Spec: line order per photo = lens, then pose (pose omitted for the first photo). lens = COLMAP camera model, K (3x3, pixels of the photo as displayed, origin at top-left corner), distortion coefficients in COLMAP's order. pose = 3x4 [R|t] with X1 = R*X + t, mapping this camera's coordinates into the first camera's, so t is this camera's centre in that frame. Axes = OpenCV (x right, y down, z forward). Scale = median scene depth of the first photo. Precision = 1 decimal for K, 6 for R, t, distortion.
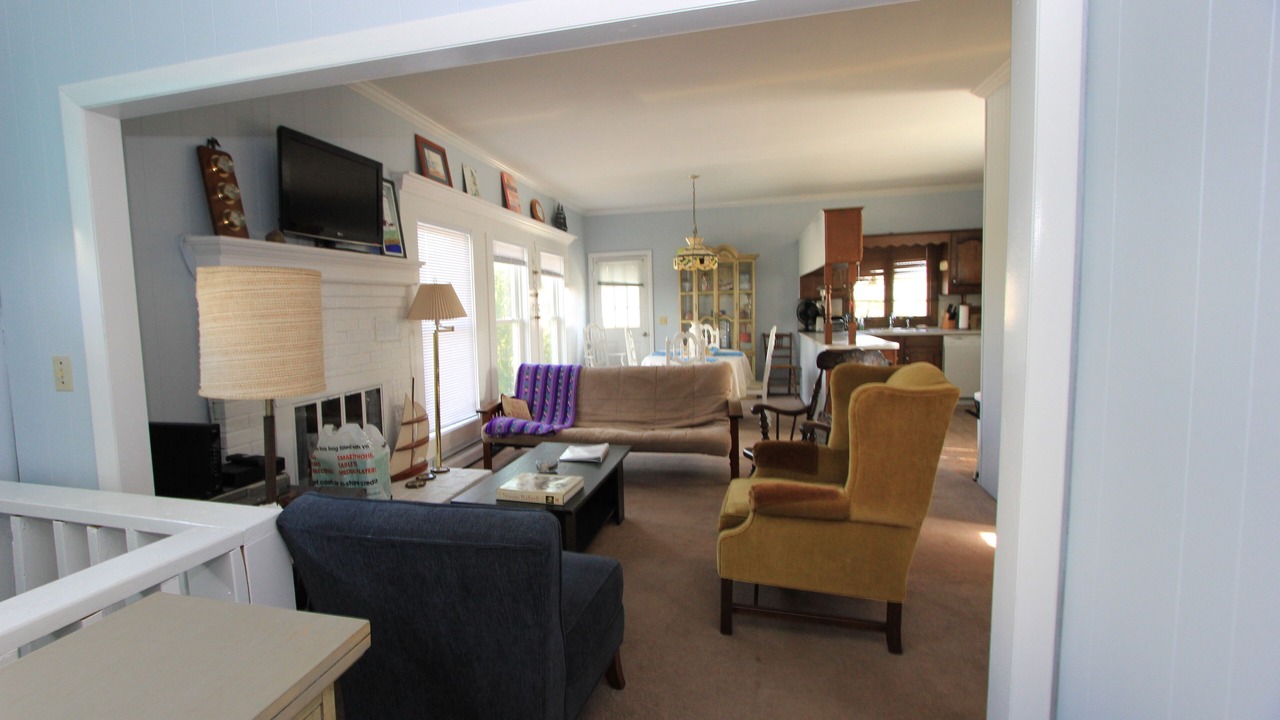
lens RADIAL K [[587.1, 0, 600.3], [0, 587.1, 351.7], [0, 0, 1]] dist [-0.001367, 0.000158]
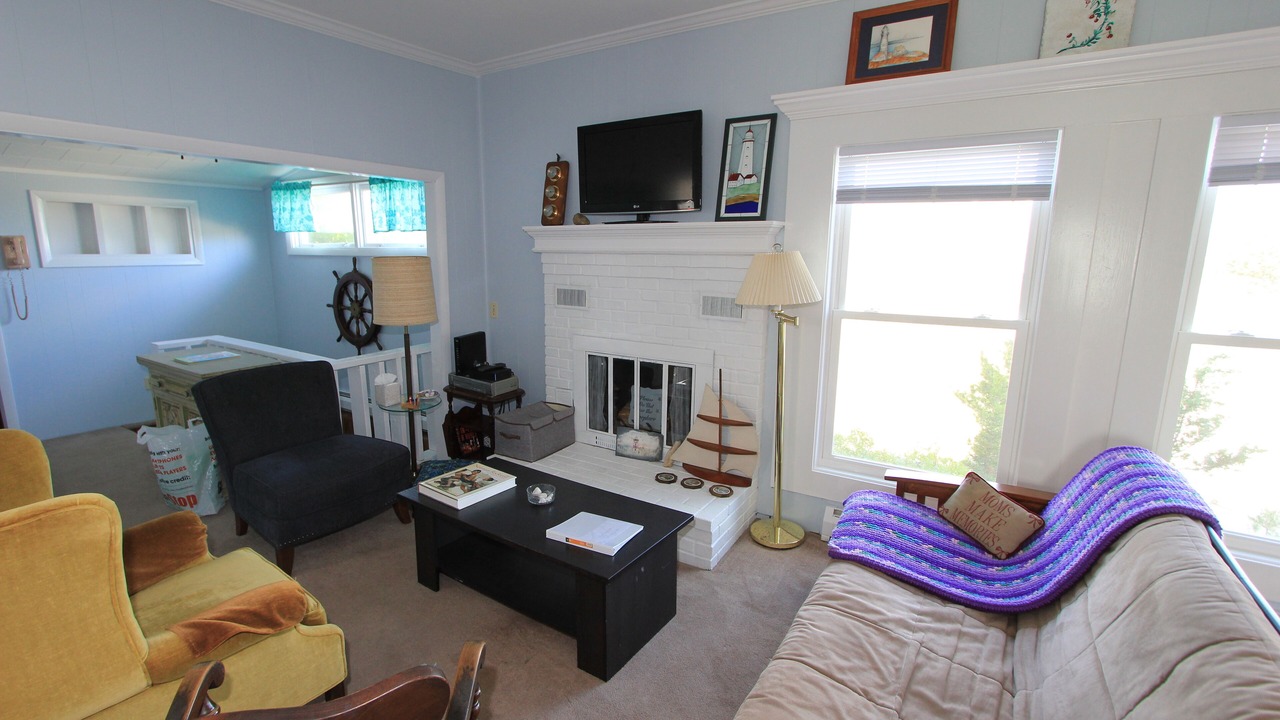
lens RADIAL K [[588.9, 0, 621.4], [0, 588.9, 364.7], [0, 0, 1]] dist [-0.012124, 0.001193]
pose [[-0.335371, 0.200899, -0.920416, 0.294531], [-0.073416, 0.968454, 0.238134, -0.089958], [0.939221, 0.147436, -0.310043, 0.686369]]
